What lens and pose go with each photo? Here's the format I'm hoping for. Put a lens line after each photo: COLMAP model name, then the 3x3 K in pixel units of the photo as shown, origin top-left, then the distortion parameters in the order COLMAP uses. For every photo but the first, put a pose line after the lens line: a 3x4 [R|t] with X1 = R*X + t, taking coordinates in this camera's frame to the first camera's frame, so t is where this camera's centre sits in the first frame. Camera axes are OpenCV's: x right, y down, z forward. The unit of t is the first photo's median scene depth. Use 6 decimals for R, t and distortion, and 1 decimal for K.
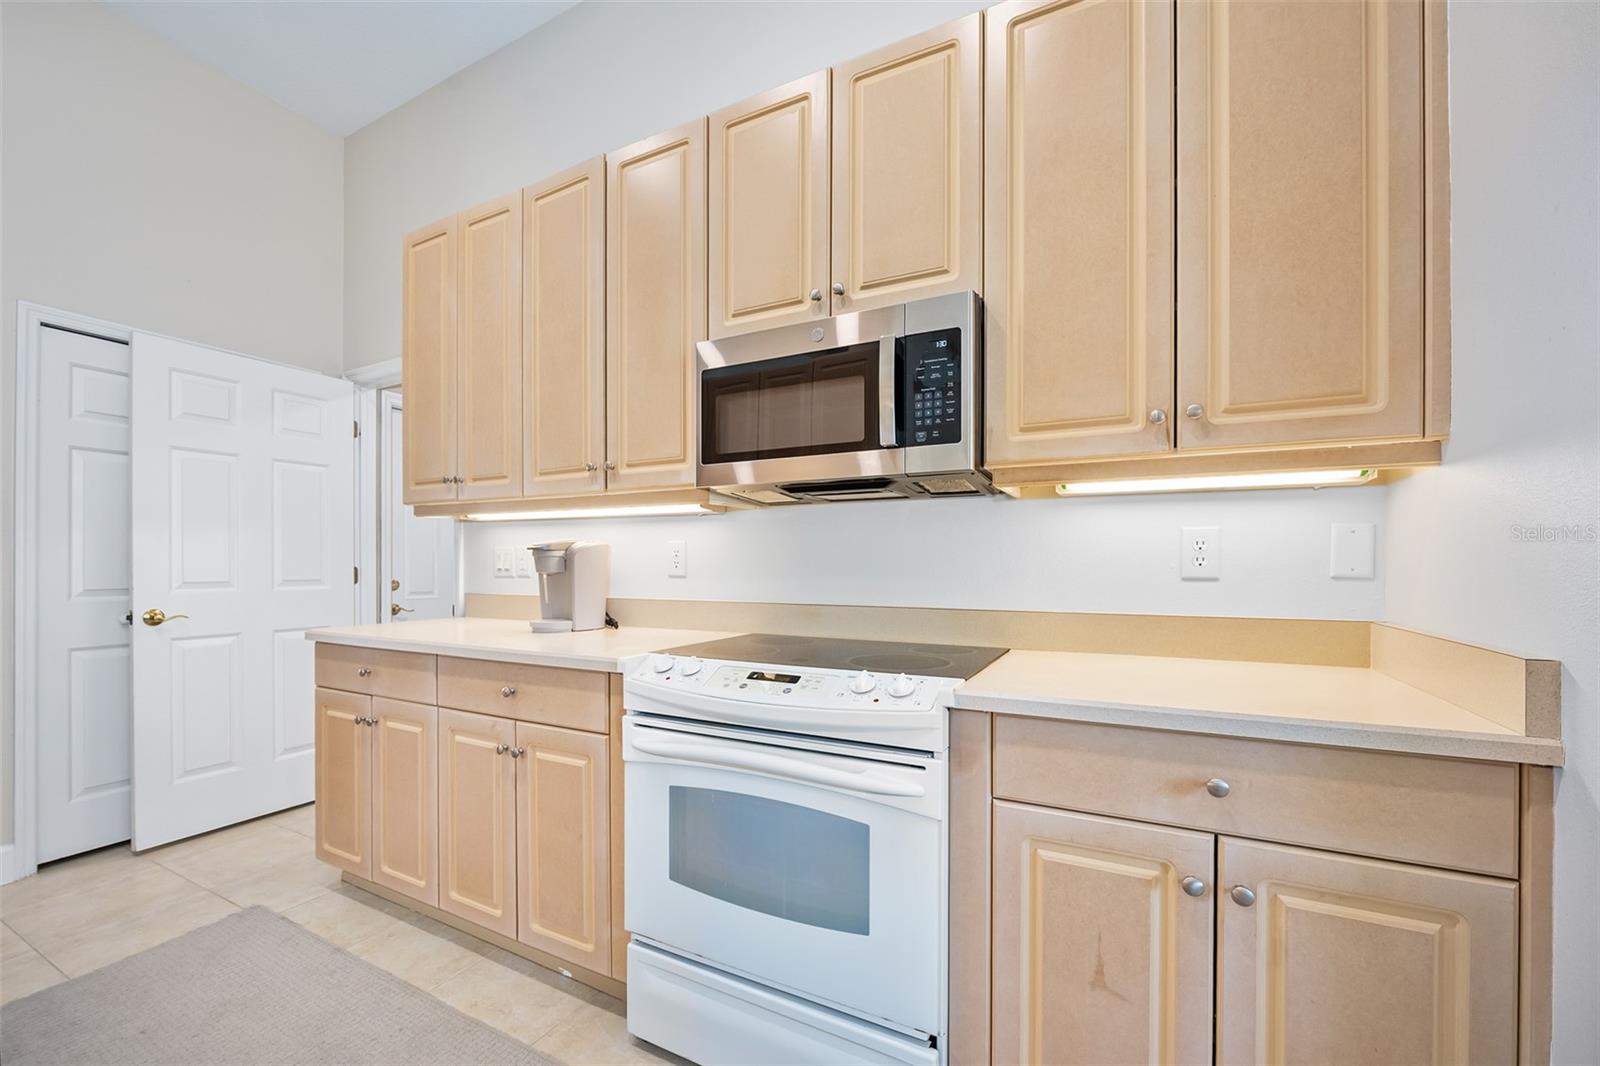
lens RADIAL K [[606.5, 0, 761.8], [0, 606.5, 562.1], [0, 0, 1]] dist [-0.014307, 0.000302]
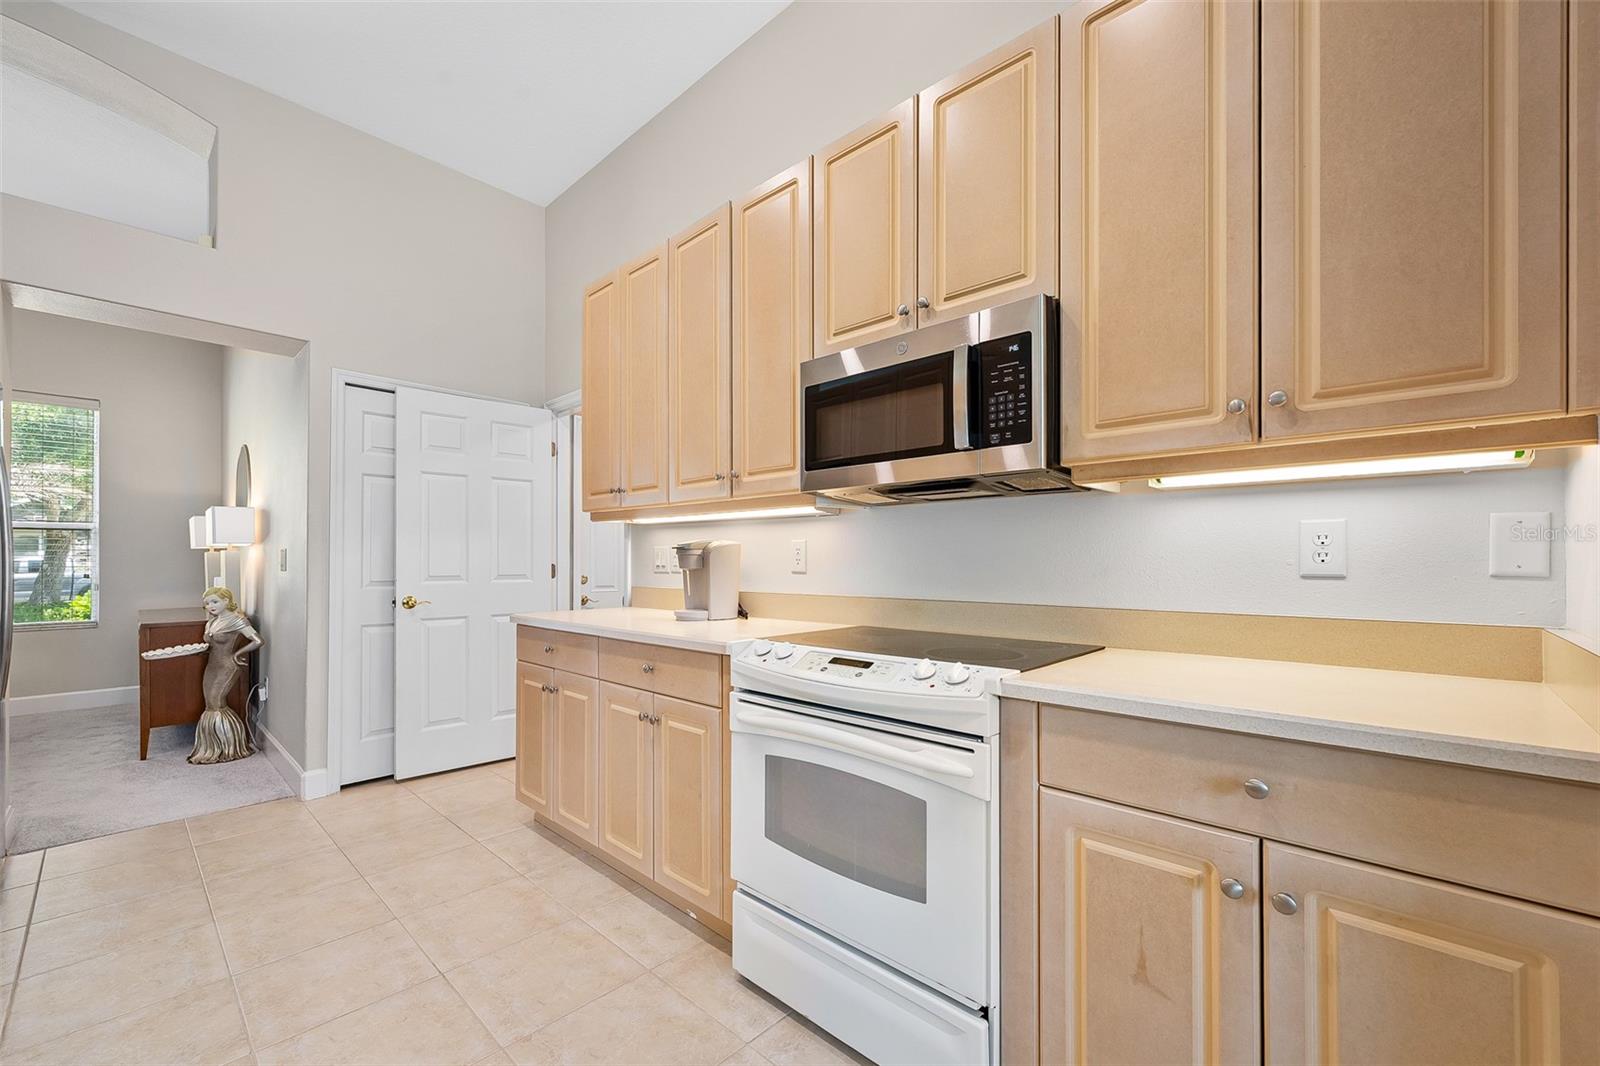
lens RADIAL K [[606.5, 0, 779.1], [0, 606.5, 555.3], [0, 0, 1]] dist [-0.014307, 0.000302]
pose [[0.964079, -0.002470, -0.265605, 0.183981], [0.000148, 0.999962, -0.008762, 0.003279], [0.265616, 0.008408, 0.964042, -0.099864]]
